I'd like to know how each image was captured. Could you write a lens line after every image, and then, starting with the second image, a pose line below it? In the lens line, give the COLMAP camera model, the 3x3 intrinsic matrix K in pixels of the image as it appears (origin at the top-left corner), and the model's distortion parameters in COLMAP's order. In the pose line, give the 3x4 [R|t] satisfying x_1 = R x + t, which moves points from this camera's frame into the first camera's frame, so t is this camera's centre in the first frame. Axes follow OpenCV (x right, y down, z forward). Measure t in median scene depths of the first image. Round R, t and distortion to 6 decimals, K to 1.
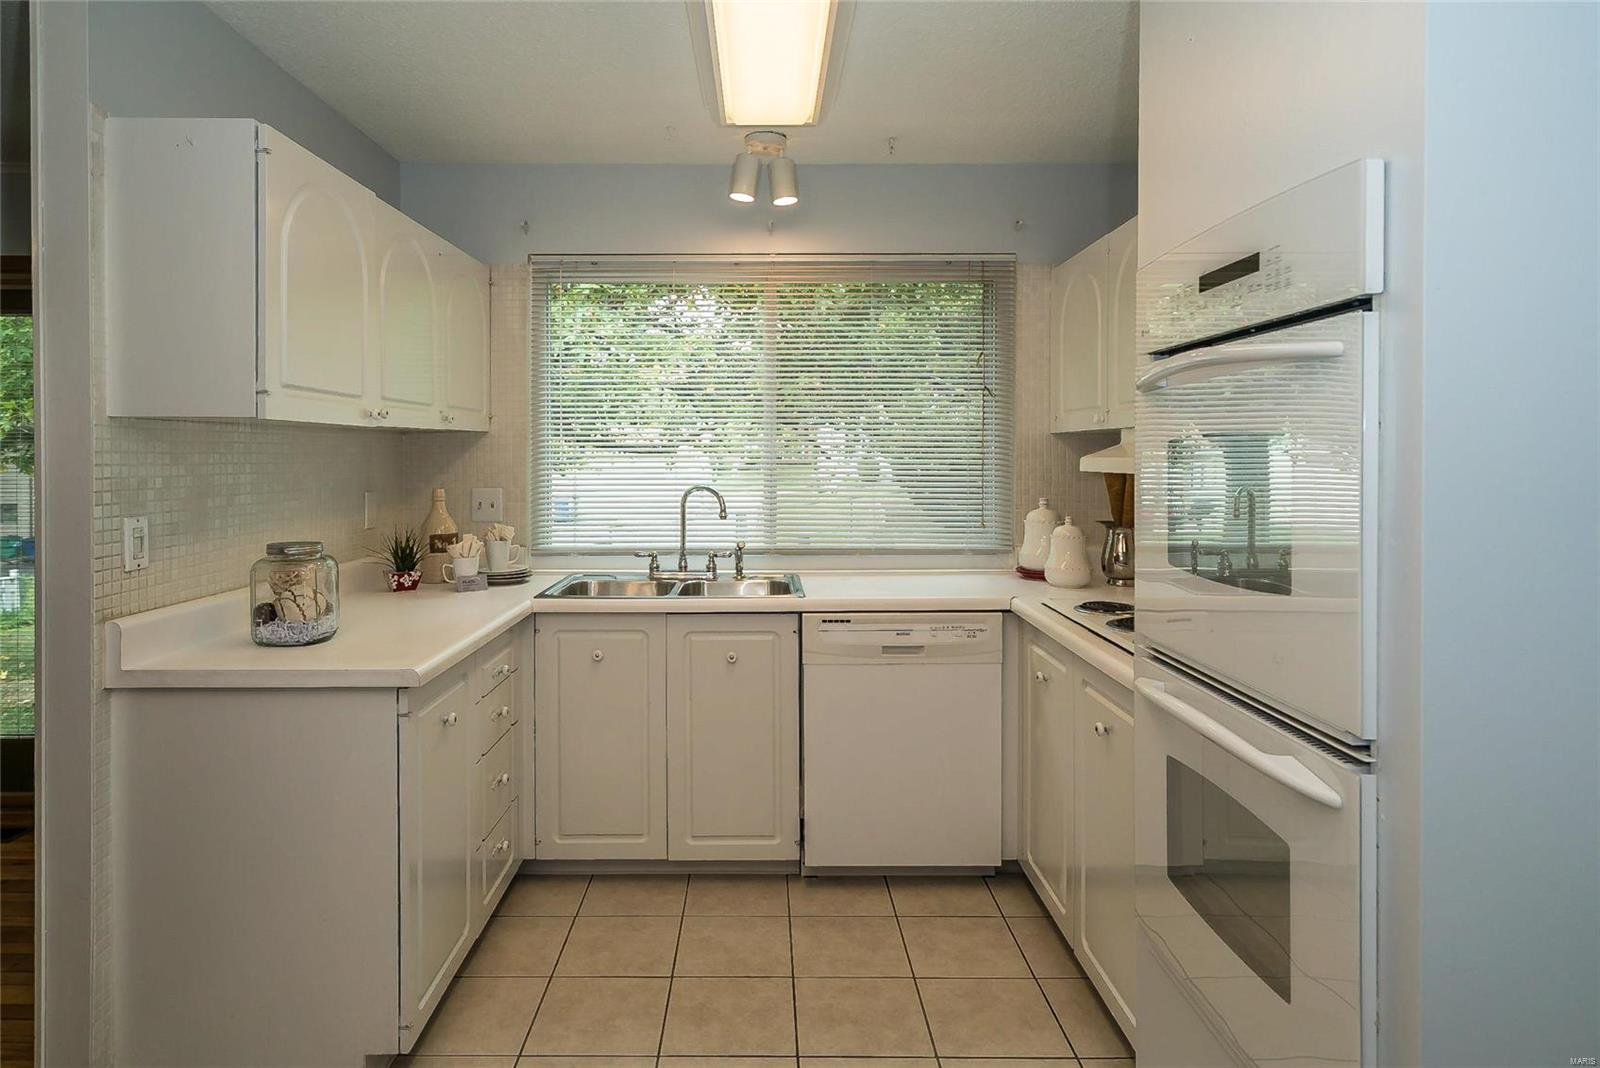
lens RADIAL K [[921.5, 0, 756.9], [0, 921.5, 462.8], [0, 0, 1]] dist [0.019756, 0.000976]
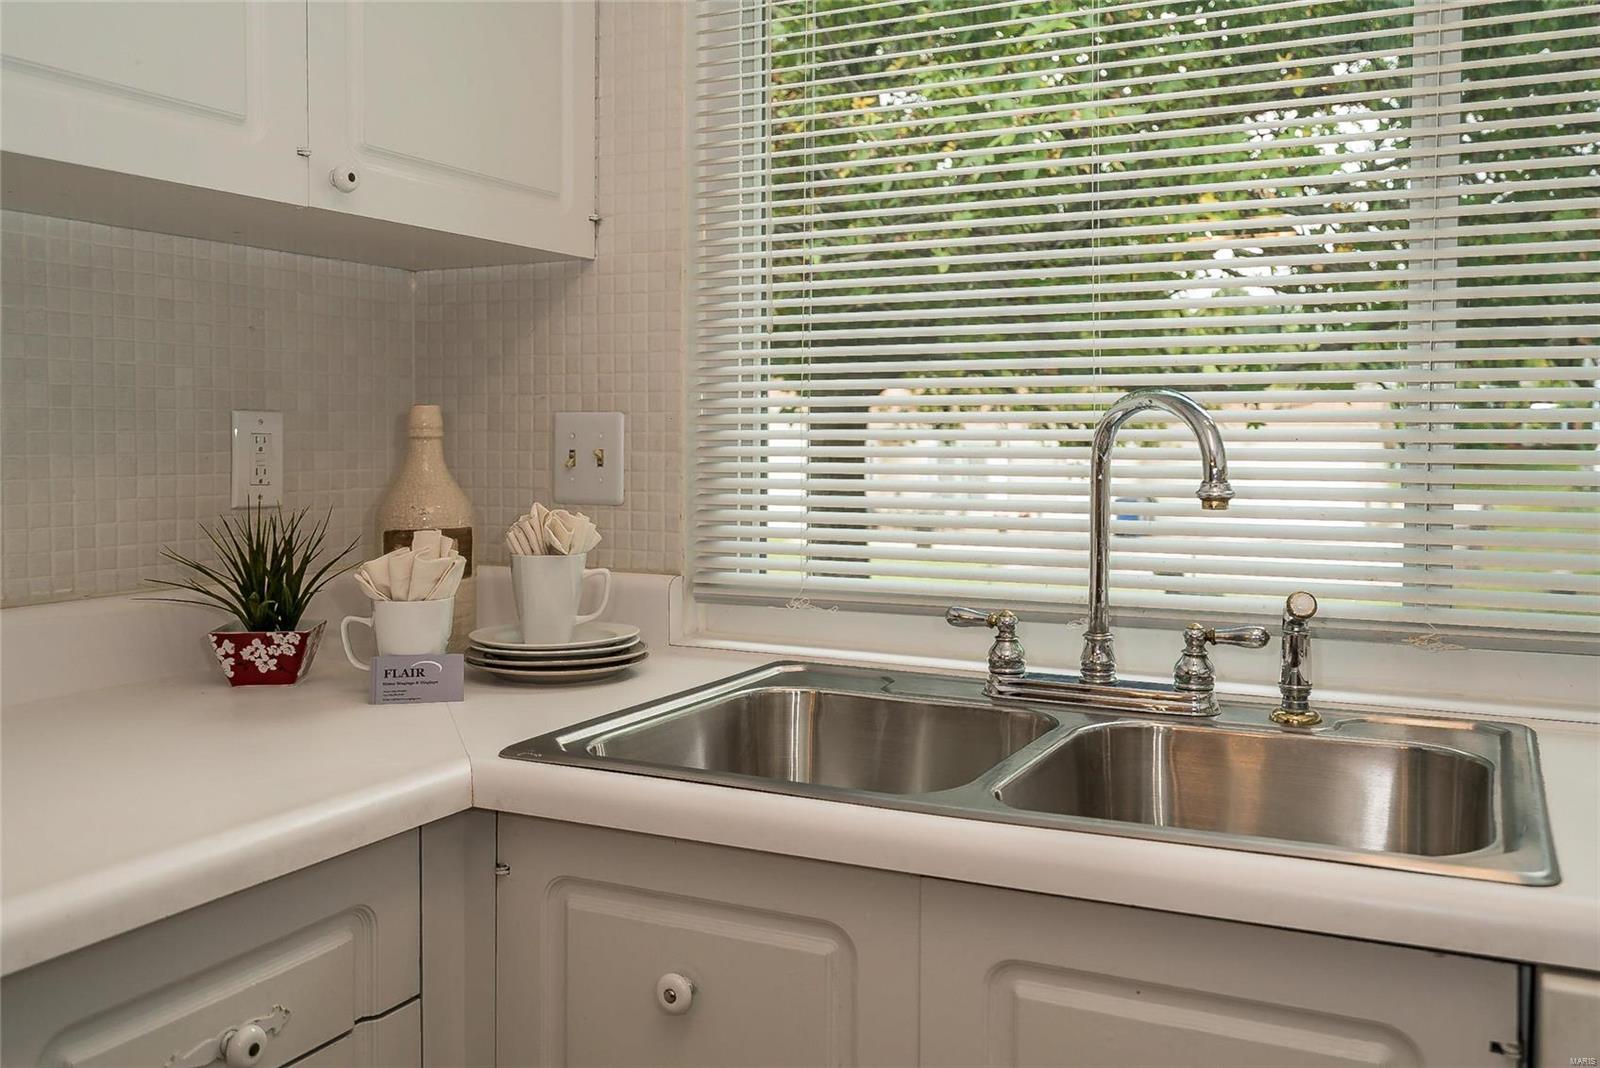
lens RADIAL K [[1328.9, 0, 792.1], [0, 1328.9, 534.6], [0, 0, 1]] dist [-0.002530, -0.002073]
pose [[0.894419, 0.036606, -0.445728, 0.027252], [-0.005589, 0.997482, 0.070703, 0.045837], [0.447194, -0.060747, 0.892372, 0.664615]]
